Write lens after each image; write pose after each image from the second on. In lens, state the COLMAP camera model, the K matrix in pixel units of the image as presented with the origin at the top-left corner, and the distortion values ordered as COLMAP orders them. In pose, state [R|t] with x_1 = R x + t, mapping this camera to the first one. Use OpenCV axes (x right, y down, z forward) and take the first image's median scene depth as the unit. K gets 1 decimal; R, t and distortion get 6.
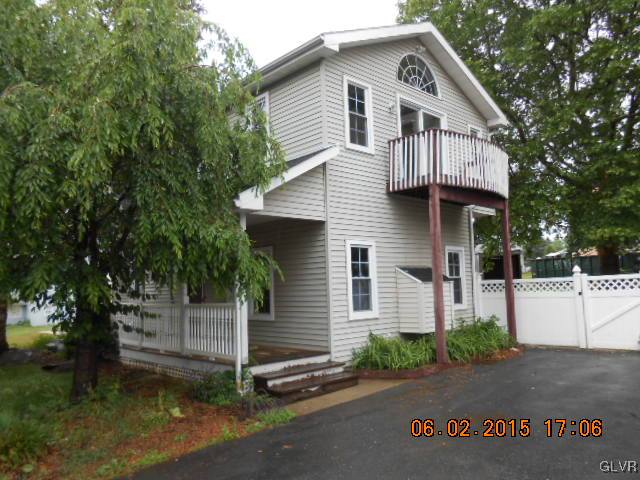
lens RADIAL K [[490.6, 0, 320.1], [0, 490.6, 239.7], [0, 0, 1]] dist [-0.011079, -0.010985]
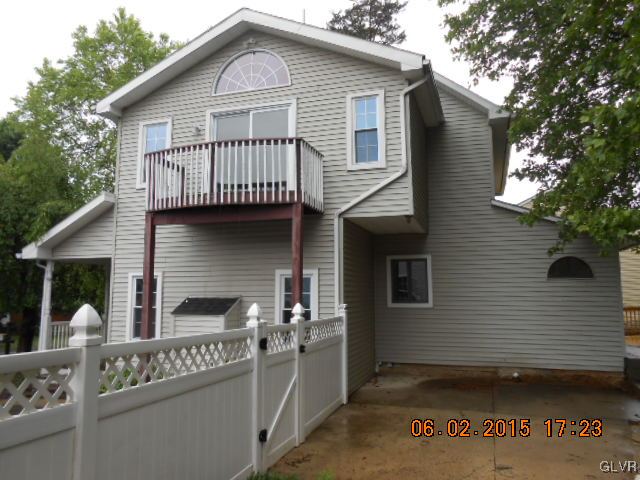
lens RADIAL K [[490.6, 0, 320.0], [0, 490.6, 240.4], [0, 0, 1]] dist [-0.011079, -0.010985]
pose [[0.466464, -0.065193, -0.882134, 0.702539], [0.065338, 0.997095, -0.039138, -0.000430], [0.882124, -0.039380, 0.469369, 0.487399]]
